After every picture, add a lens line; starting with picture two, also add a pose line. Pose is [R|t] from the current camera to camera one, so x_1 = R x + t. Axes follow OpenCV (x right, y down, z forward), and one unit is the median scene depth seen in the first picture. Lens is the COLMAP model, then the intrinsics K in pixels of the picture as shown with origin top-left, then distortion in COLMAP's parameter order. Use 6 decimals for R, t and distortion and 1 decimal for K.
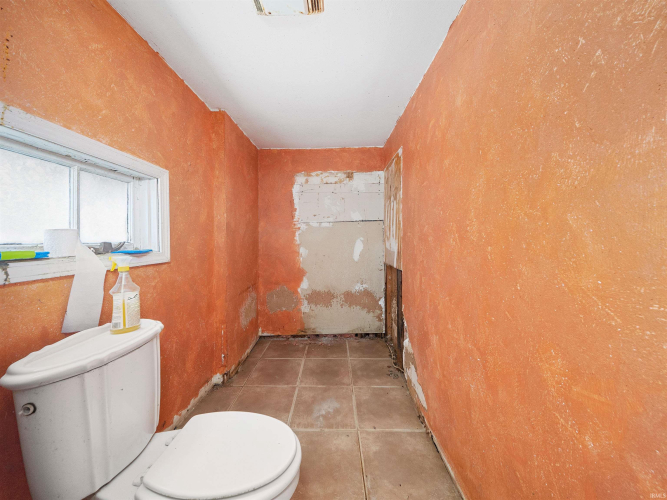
lens RADIAL K [[243.9, 0, 328.8], [0, 243.9, 237.5], [0, 0, 1]] dist [0.023925, -0.008313]
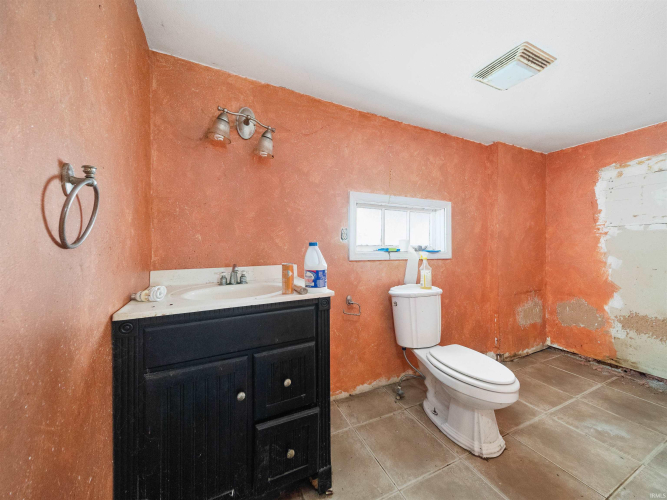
lens RADIAL K [[243.4, 0, 328.6], [0, 243.4, 241.2], [0, 0, 1]] dist [0.023957, -0.008247]
pose [[0.428437, -0.002785, -0.903567, 0.323476], [-0.005406, 0.999969, -0.005645, -0.001407], [0.903555, 0.007303, 0.428409, -0.291841]]
